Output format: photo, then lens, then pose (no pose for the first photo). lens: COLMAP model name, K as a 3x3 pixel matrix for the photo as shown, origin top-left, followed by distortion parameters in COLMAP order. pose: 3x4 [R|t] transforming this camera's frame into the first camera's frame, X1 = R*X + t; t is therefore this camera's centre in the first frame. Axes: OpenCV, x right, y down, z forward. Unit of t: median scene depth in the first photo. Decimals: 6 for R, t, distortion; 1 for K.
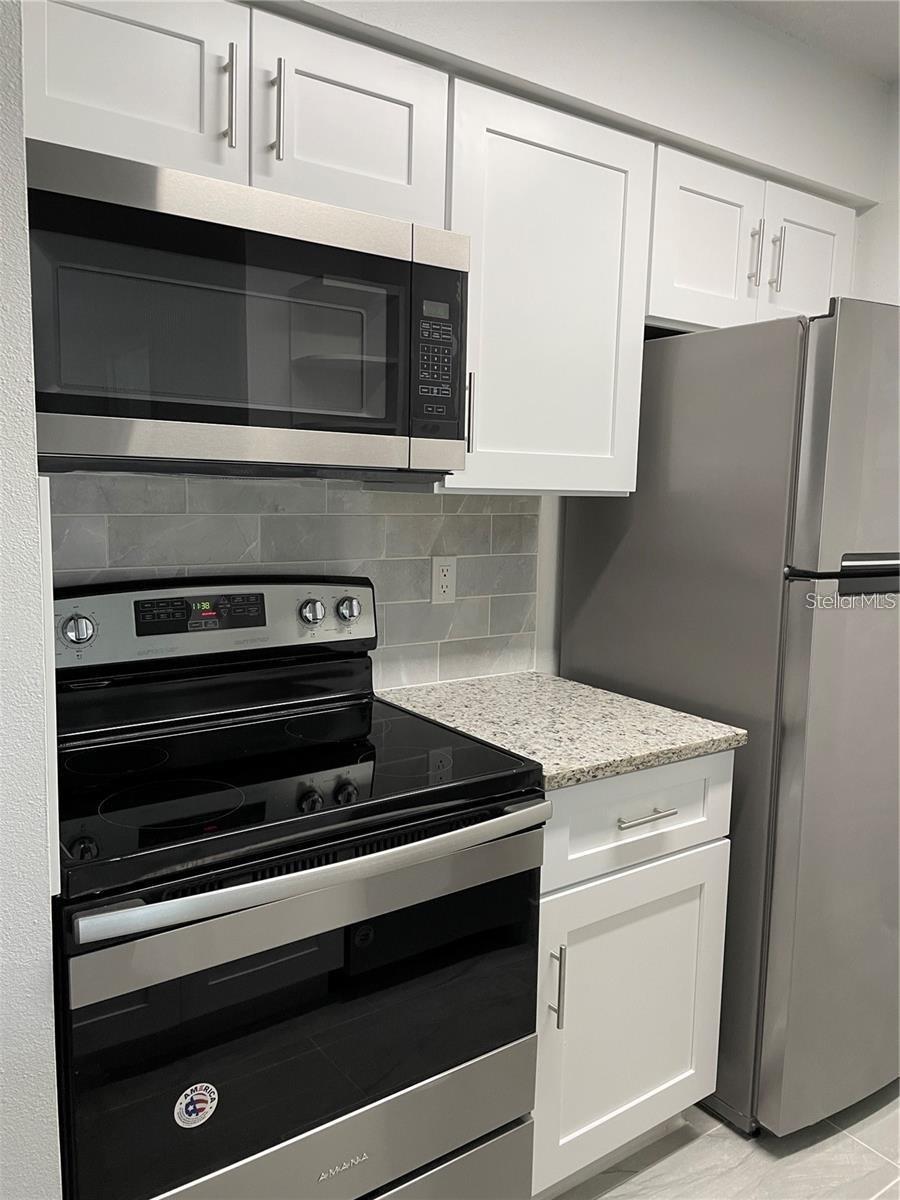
lens RADIAL K [[904.8, 0, 455.6], [0, 904.8, 590.2], [0, 0, 1]] dist [0.061068, -0.056340]
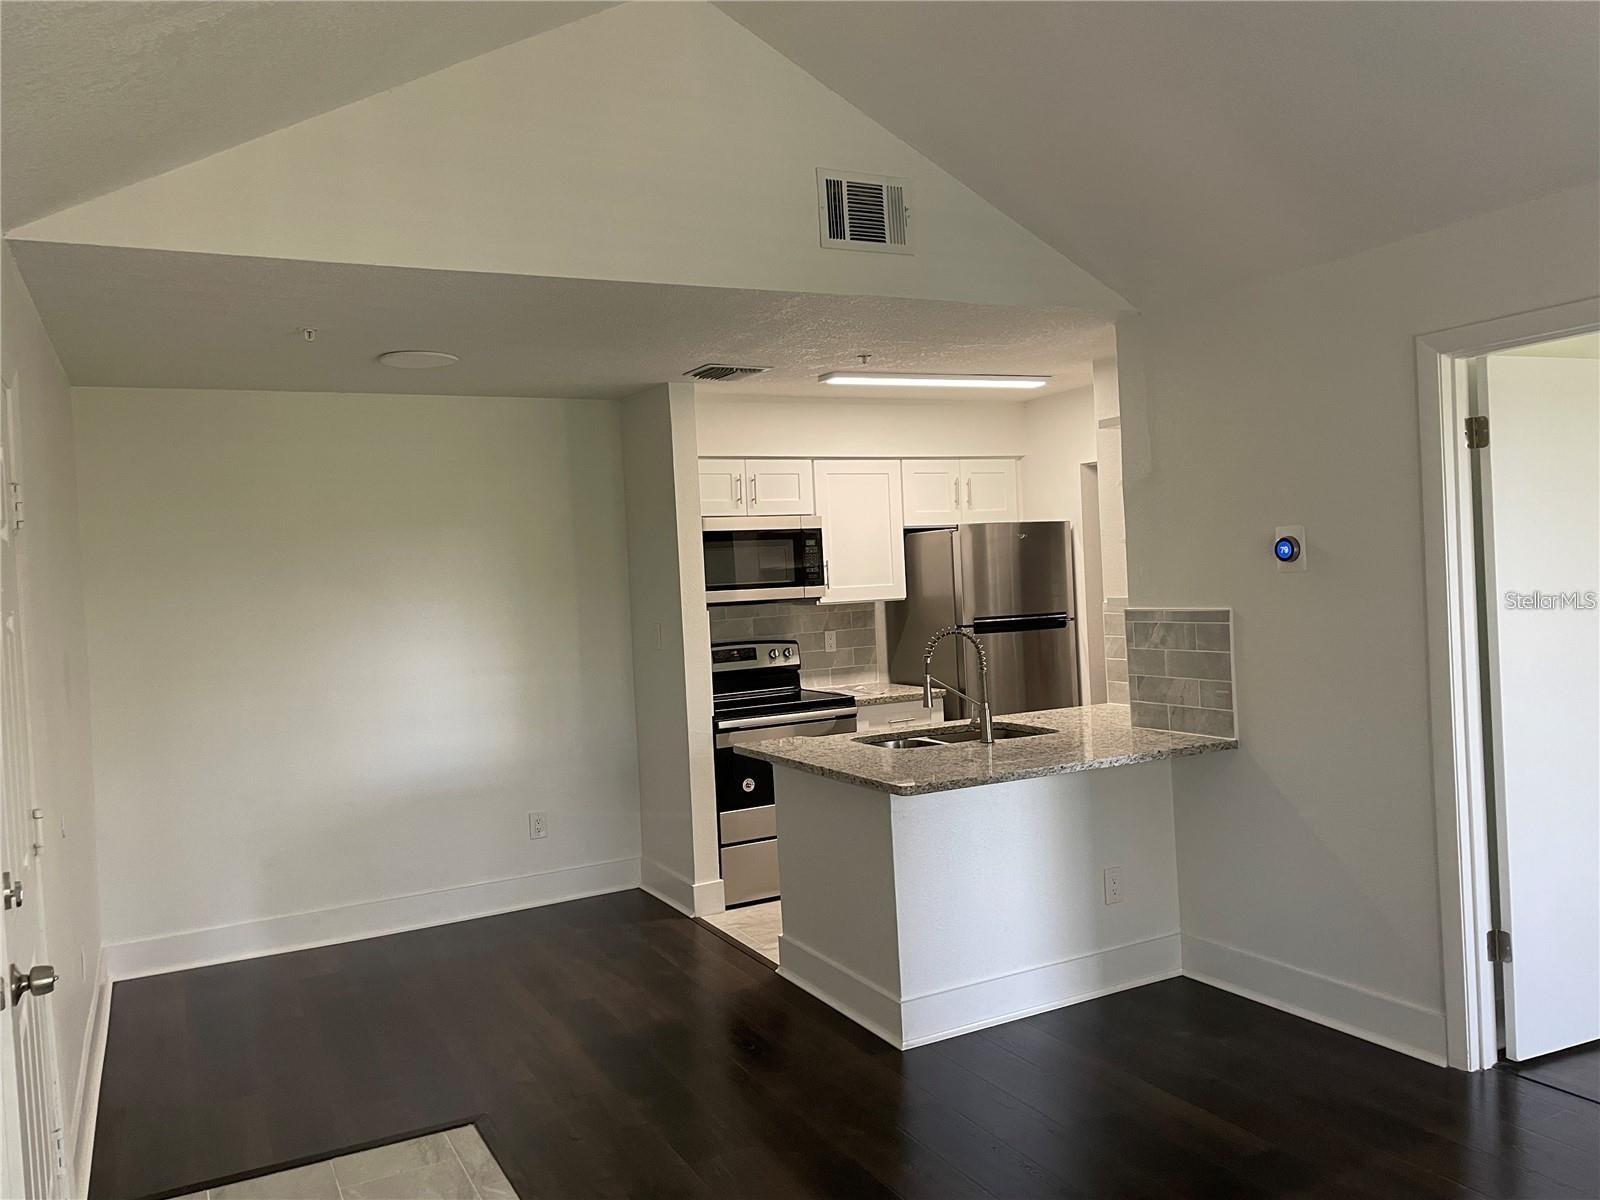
lens RADIAL K [[1206.4, 0, 794.5], [0, 1206.4, 592.3], [0, 0, 1]] dist [0.061068, -0.056340]
pose [[0.987922, -0.069085, -0.138701, 0.393967], [0.054422, 0.992783, -0.106864, 0.224161], [0.145082, 0.098025, 0.984552, -2.430312]]
